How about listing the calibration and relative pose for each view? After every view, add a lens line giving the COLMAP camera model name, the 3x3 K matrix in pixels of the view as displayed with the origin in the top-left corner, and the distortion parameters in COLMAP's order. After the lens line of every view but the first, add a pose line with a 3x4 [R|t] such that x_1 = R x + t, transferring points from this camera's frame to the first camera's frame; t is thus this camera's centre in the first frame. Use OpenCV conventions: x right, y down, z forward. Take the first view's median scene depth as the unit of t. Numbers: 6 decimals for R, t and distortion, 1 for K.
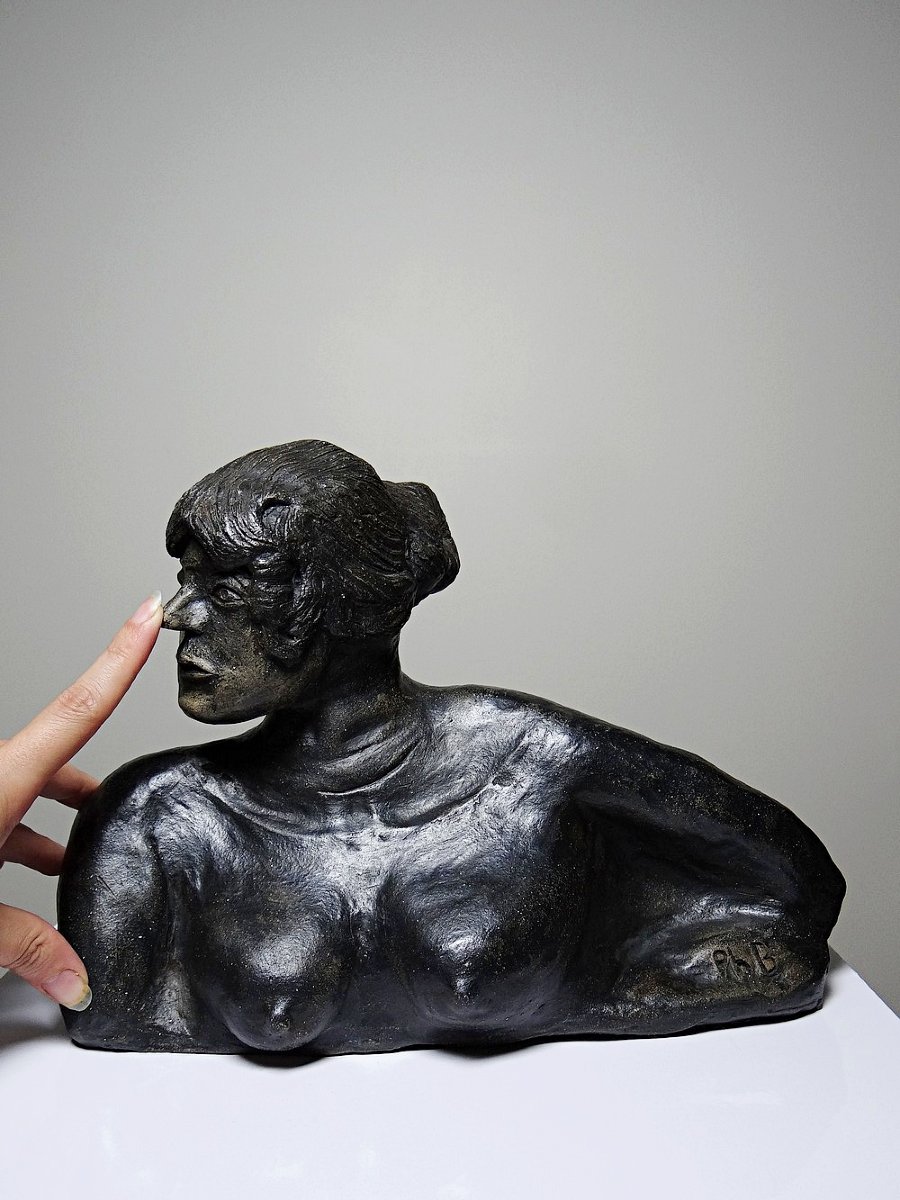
lens RADIAL K [[1071.0, 0, 450.0], [0, 1071.0, 600.0], [0, 0, 1]] dist [0.013802, -0.006479]
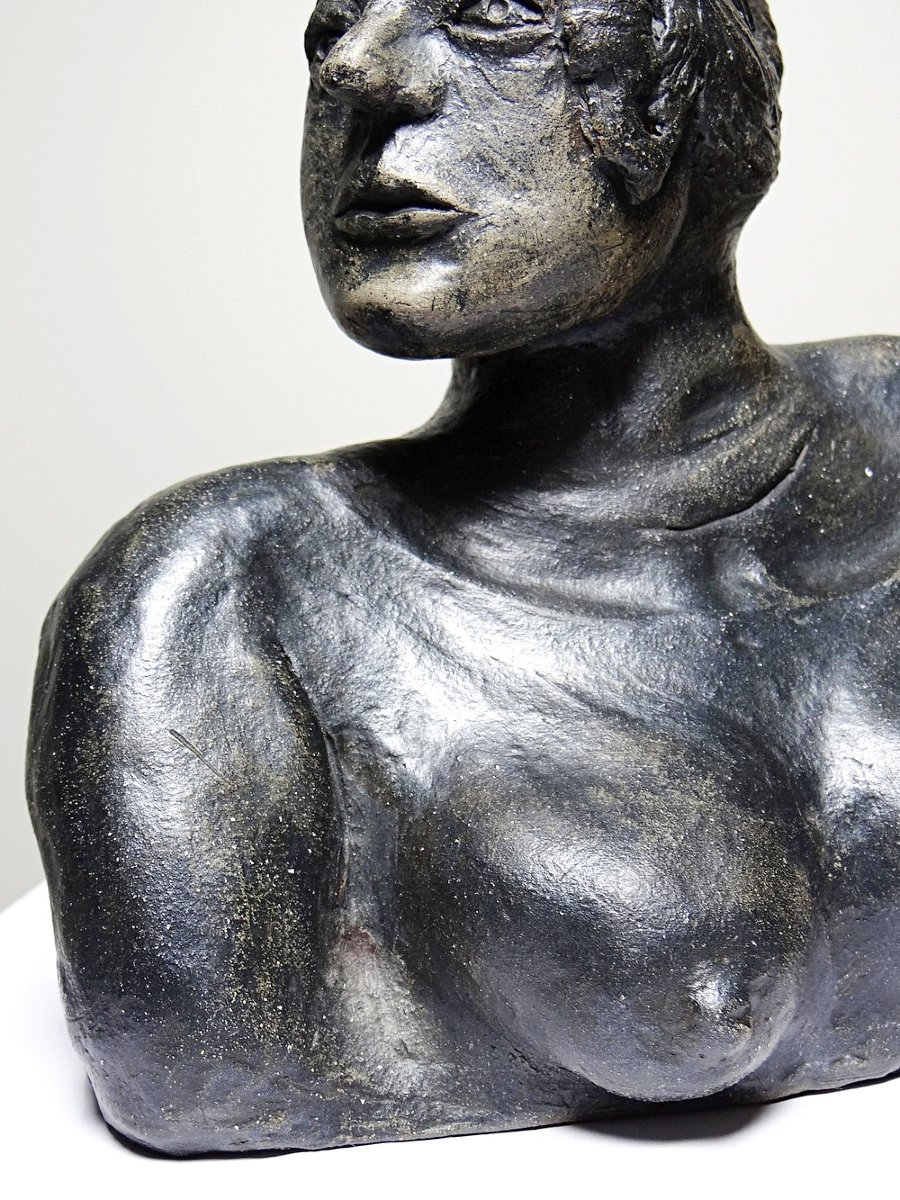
lens RADIAL K [[1465.2, 0, 450.0], [0, 1465.2, 600.0], [0, 0, 1]] dist [-0.011368, -0.057406]
pose [[0.968318, -0.028468, 0.248093, -0.368893], [0.026460, 0.999585, 0.011428, 0.210675], [-0.248315, -0.004502, 0.968669, 0.461098]]
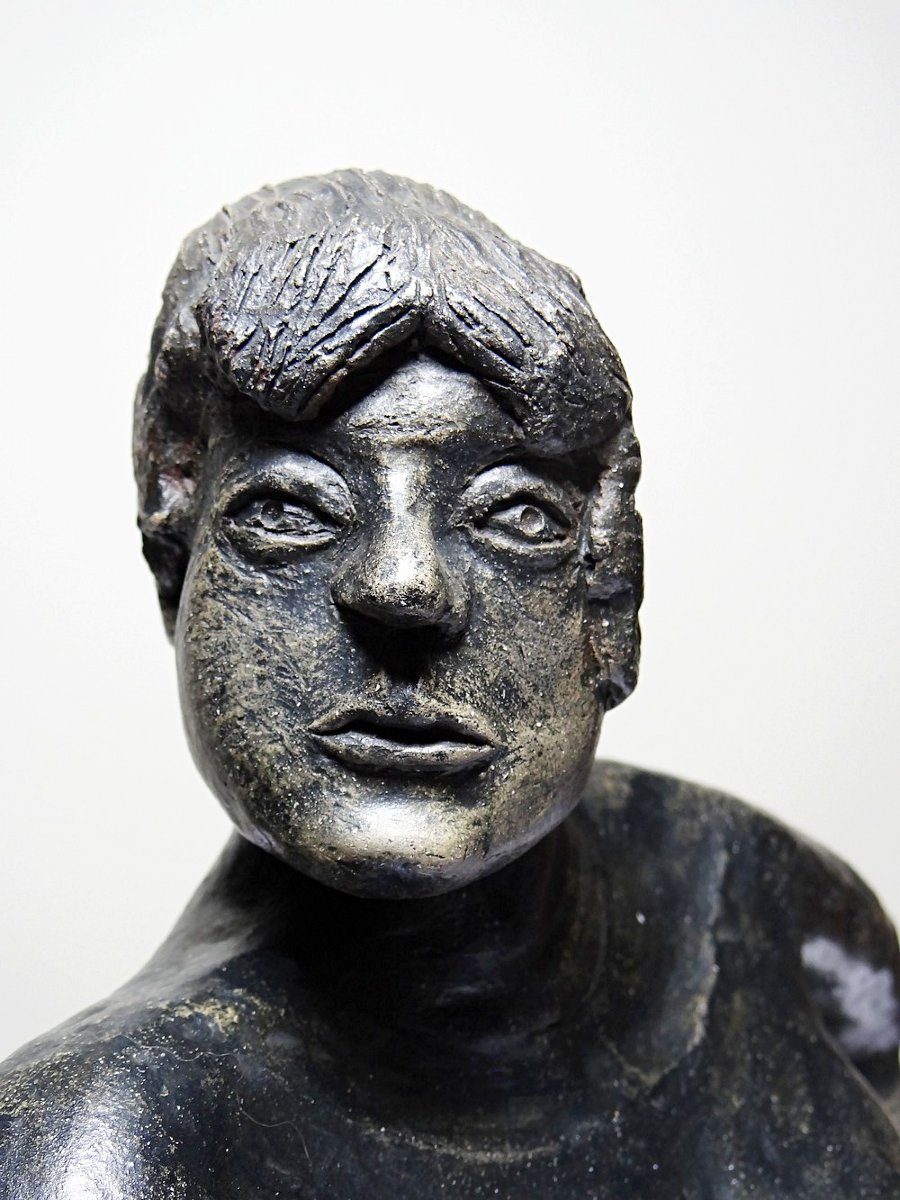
lens RADIAL K [[1465.2, 0, 450.0], [0, 1465.2, 600.0], [0, 0, 1]] dist [-0.011368, -0.057406]
pose [[0.621509, 0.014570, 0.783272, -0.610895], [0.046750, 0.997355, -0.055648, 0.047266], [-0.782011, 0.071203, 0.619184, 0.709574]]
